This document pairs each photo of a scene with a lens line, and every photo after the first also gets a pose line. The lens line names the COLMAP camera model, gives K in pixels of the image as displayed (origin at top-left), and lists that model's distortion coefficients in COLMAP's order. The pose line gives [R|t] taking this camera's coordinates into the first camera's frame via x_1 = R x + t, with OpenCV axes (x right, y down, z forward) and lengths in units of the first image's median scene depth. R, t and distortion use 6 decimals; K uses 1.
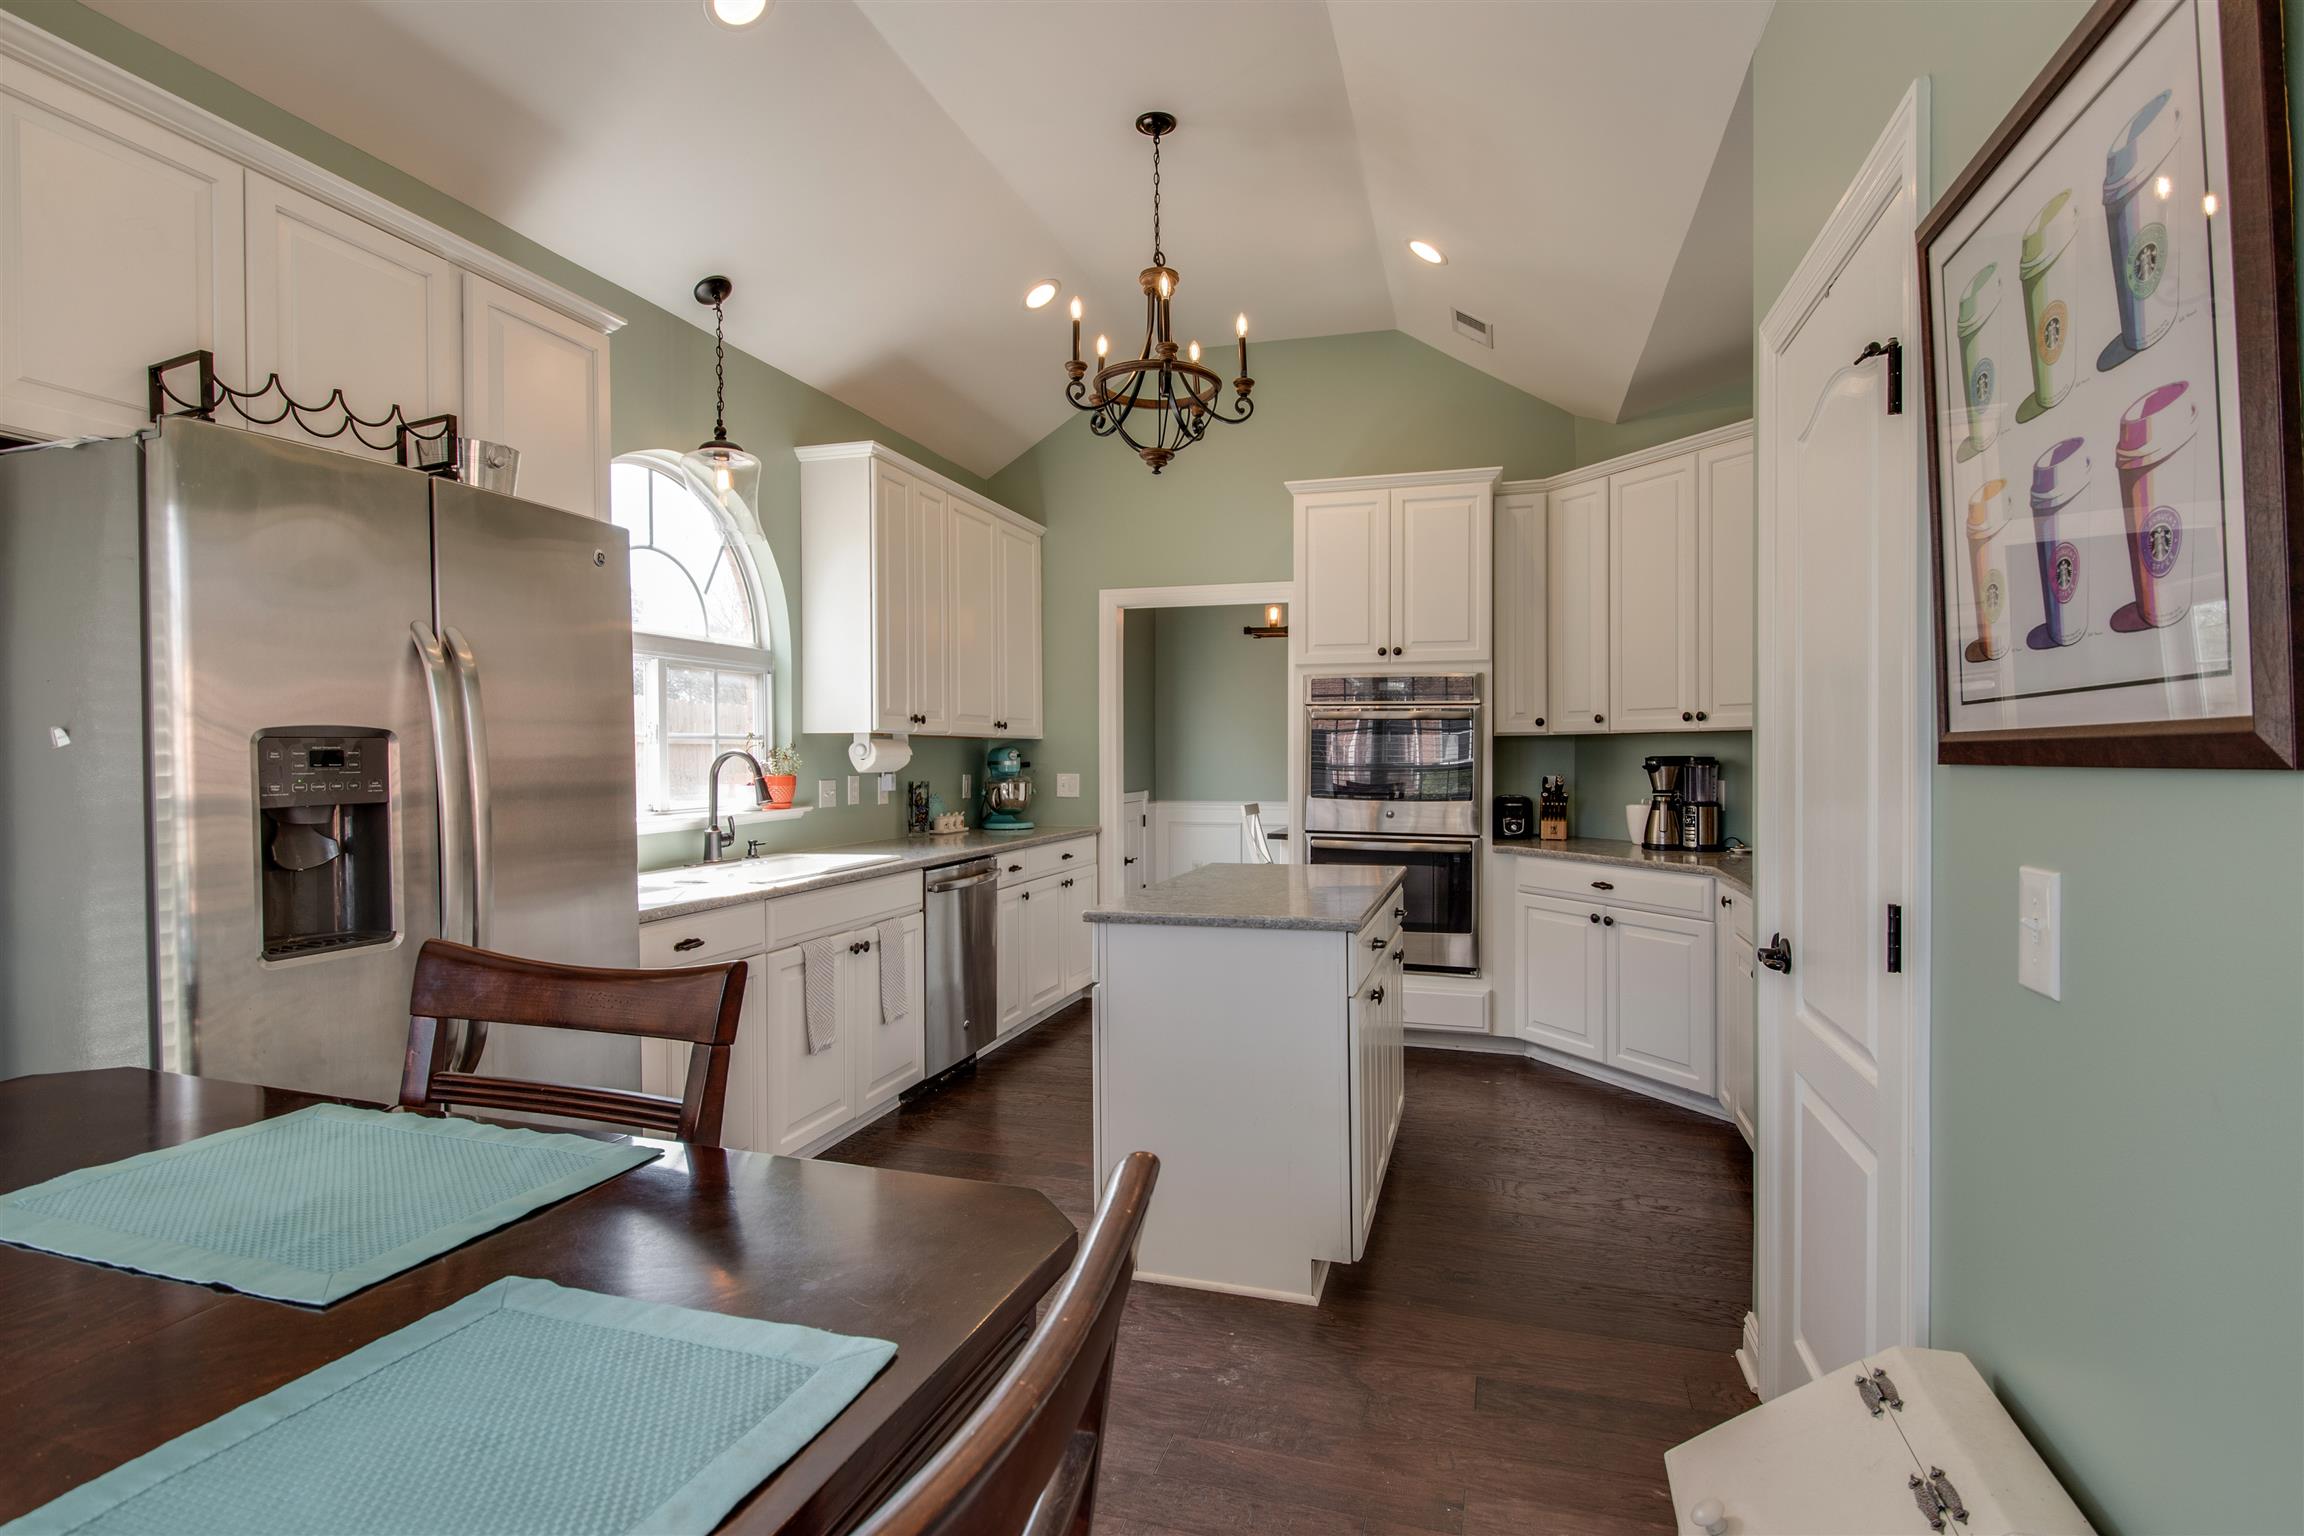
lens RADIAL K [[1135.4, 0, 1143.3], [0, 1135.4, 761.3], [0, 0, 1]] dist [0.017684, -0.012879]
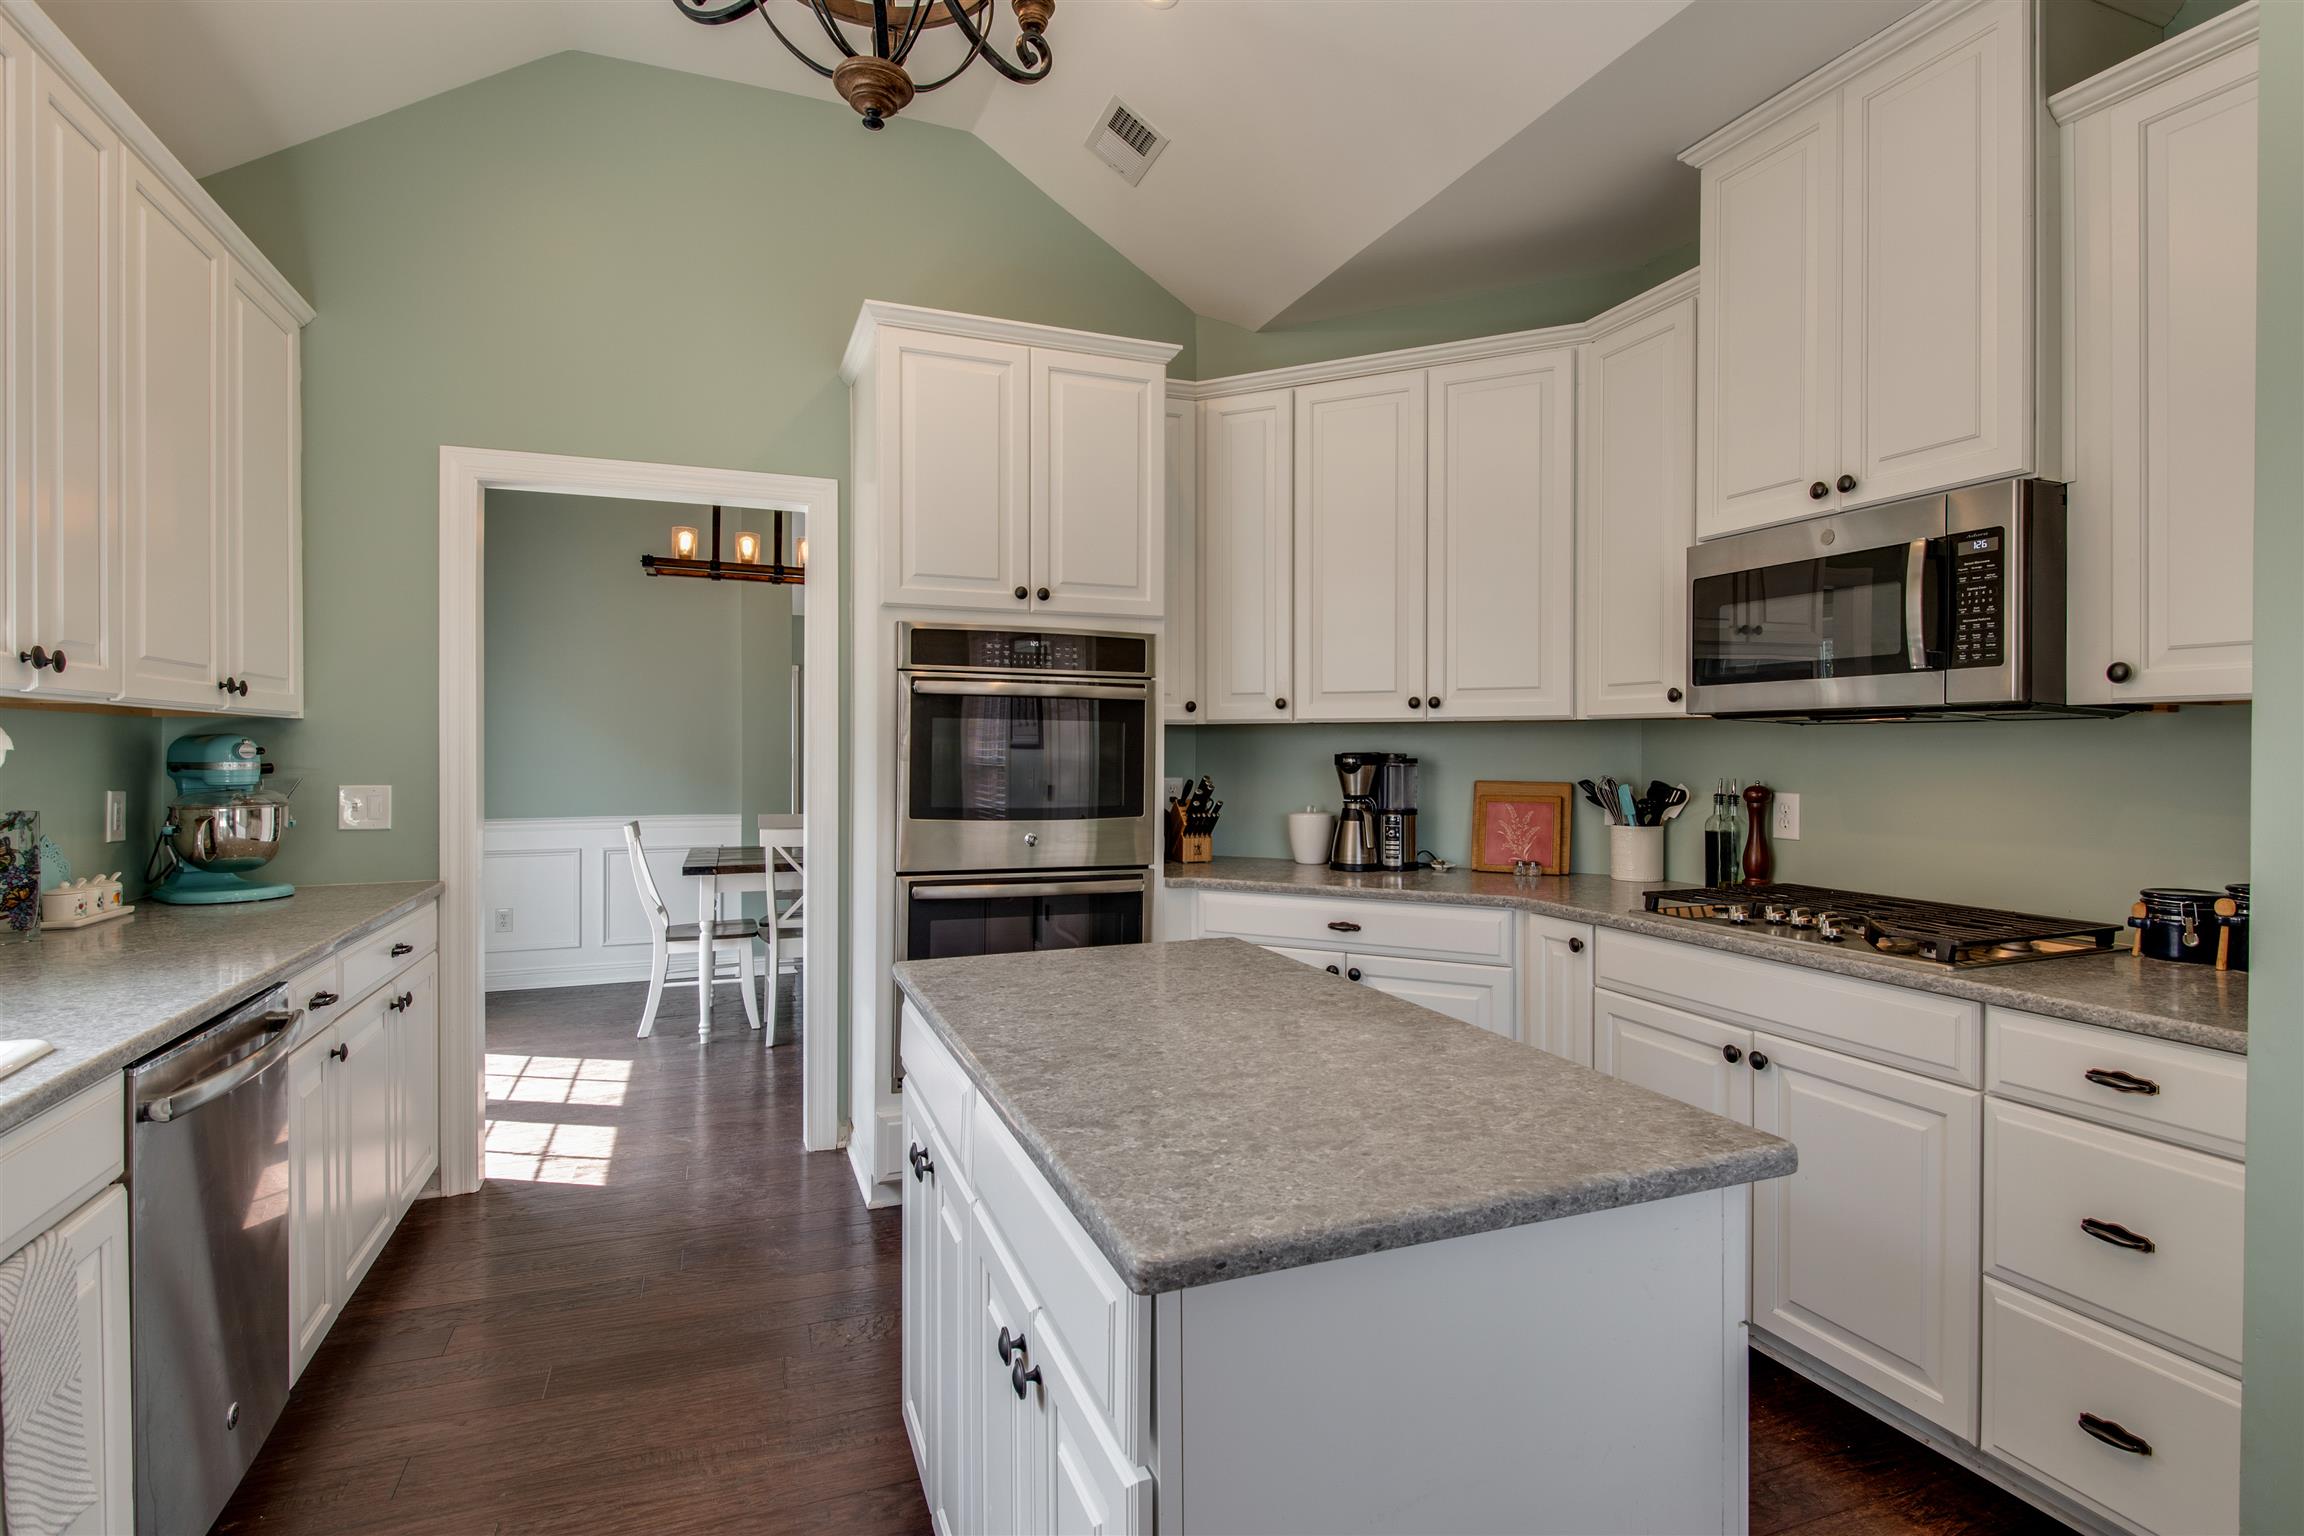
lens RADIAL K [[1135.4, 0, 1144.3], [0, 1135.4, 757.7], [0, 0, 1]] dist [0.017684, -0.012879]
pose [[0.778337, -0.003552, 0.627837, -0.147716], [0.001788, 0.999992, 0.003441, -0.003694], [-0.627845, -0.001556, 0.778337, 0.452298]]
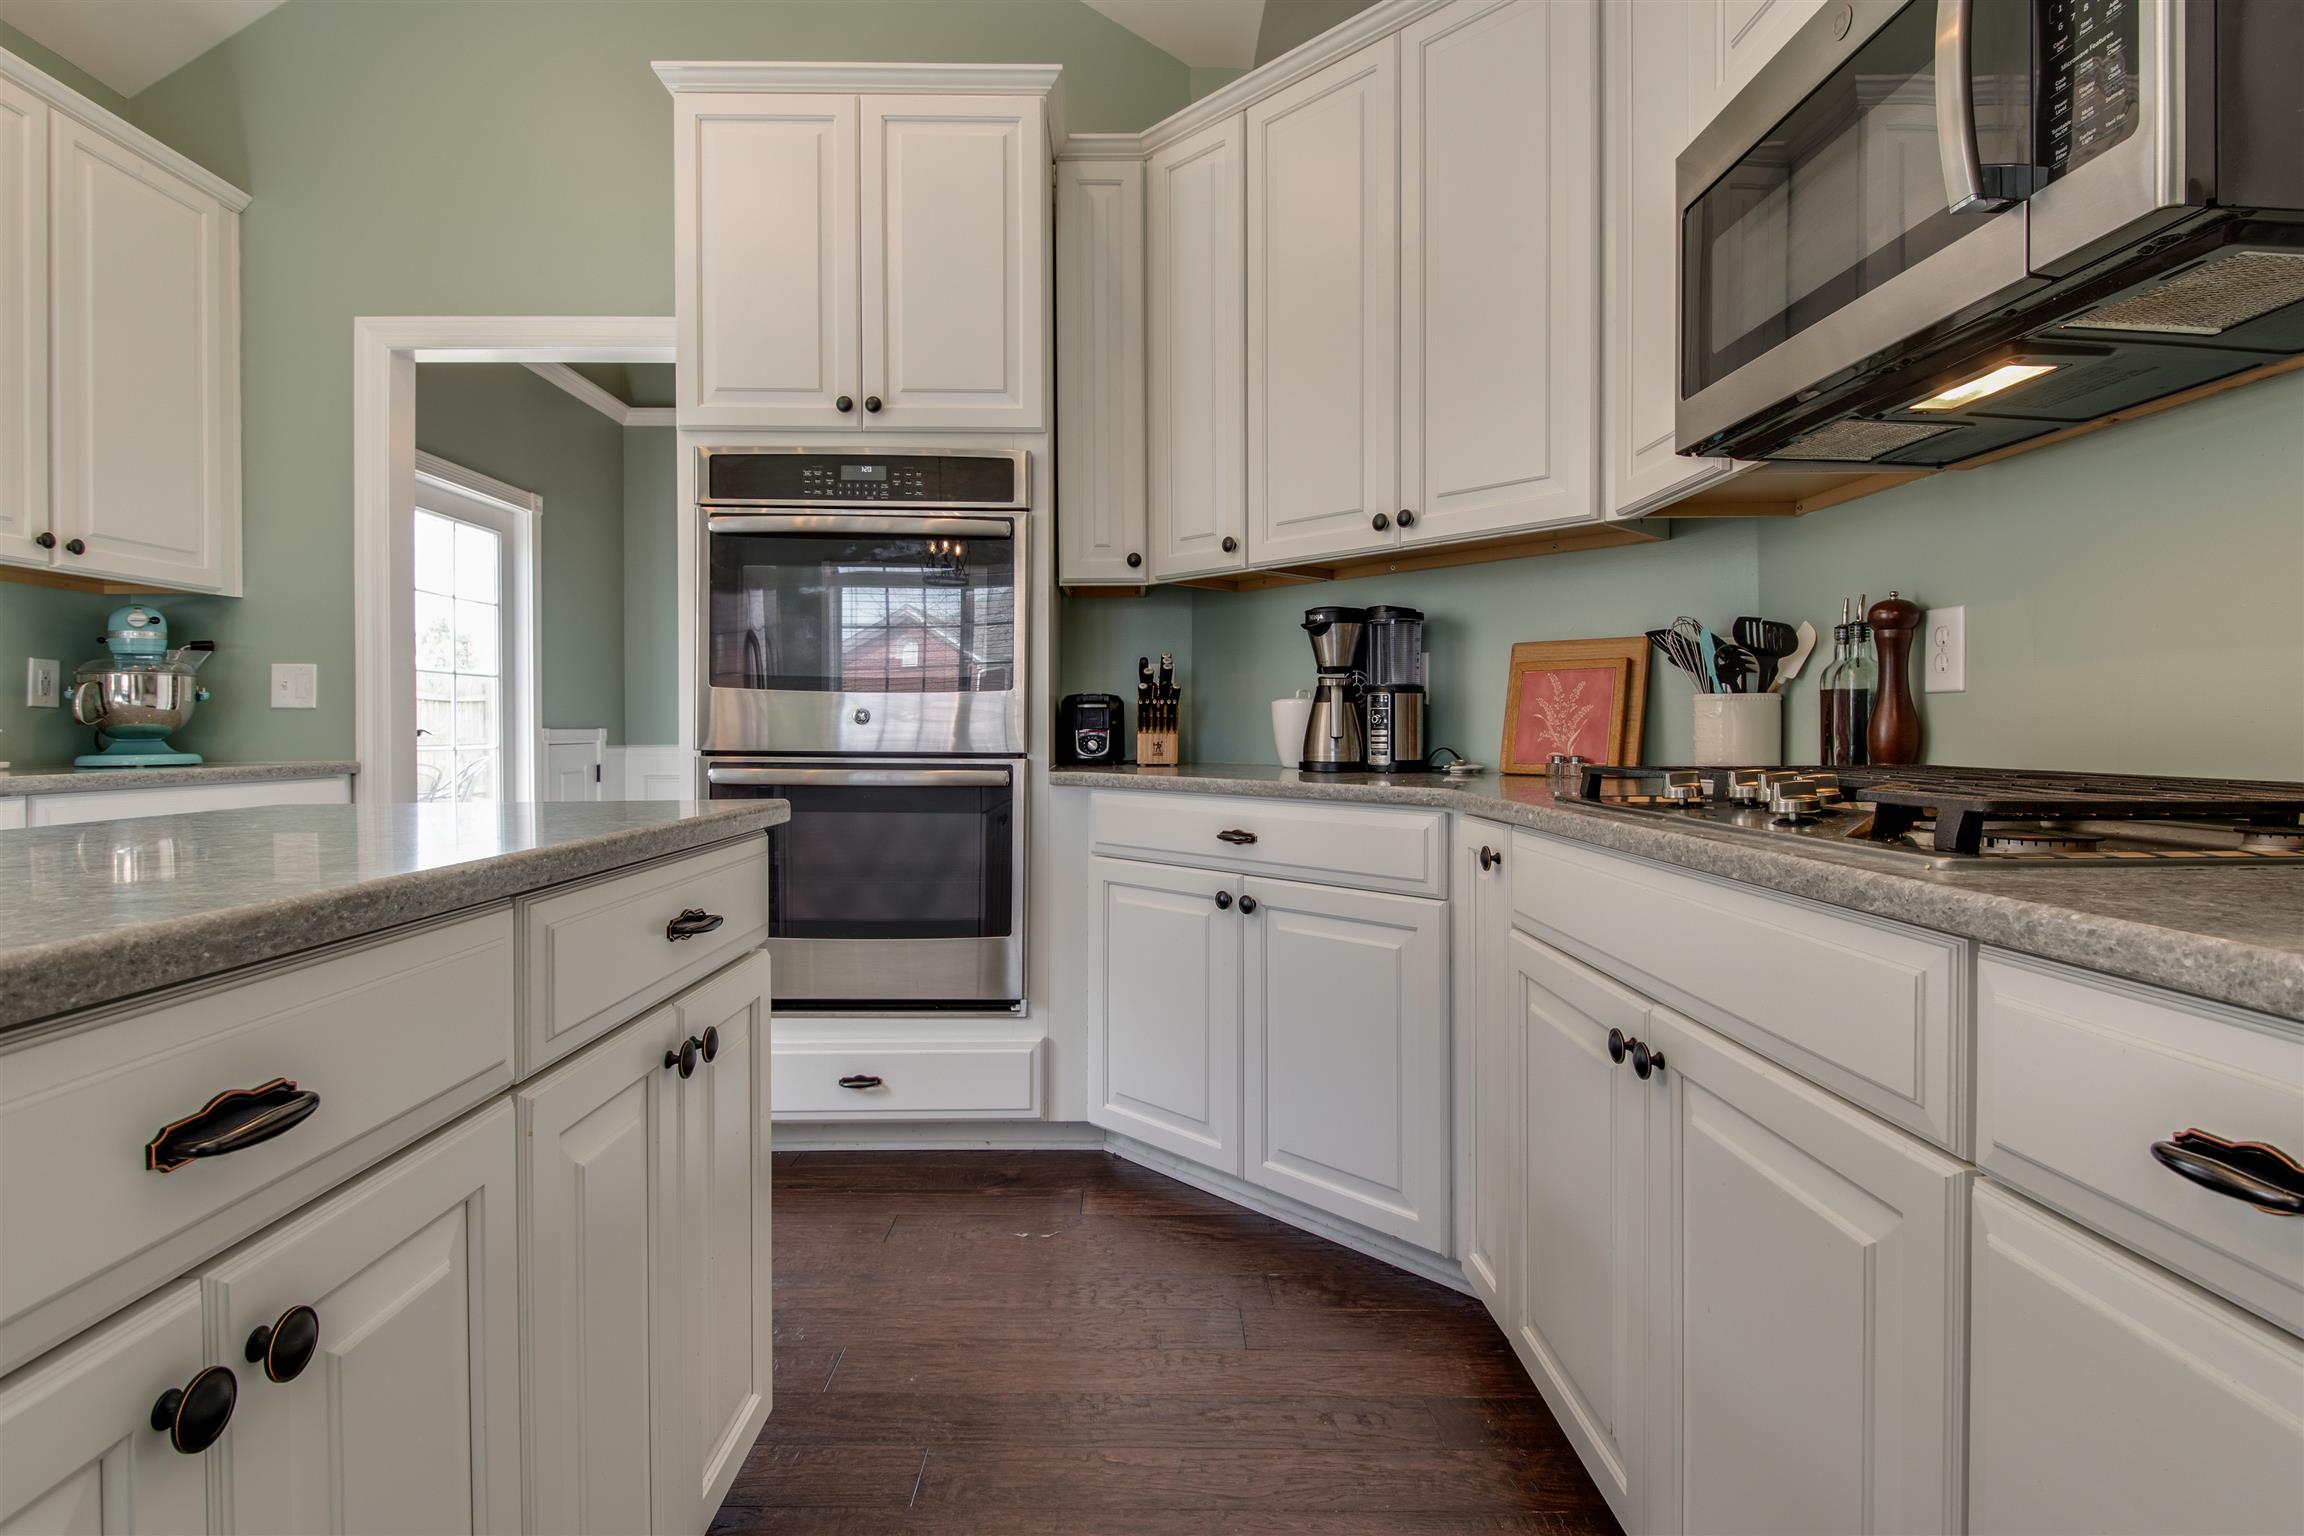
lens RADIAL K [[1135.4, 0, 1151.4], [0, 1135.4, 744.3], [0, 0, 1]] dist [0.017684, -0.012879]
pose [[0.950089, -0.002538, 0.311967, 0.183069], [0.000872, 0.999985, 0.005477, 0.057520], [-0.311977, -0.004931, 0.950077, 0.465067]]
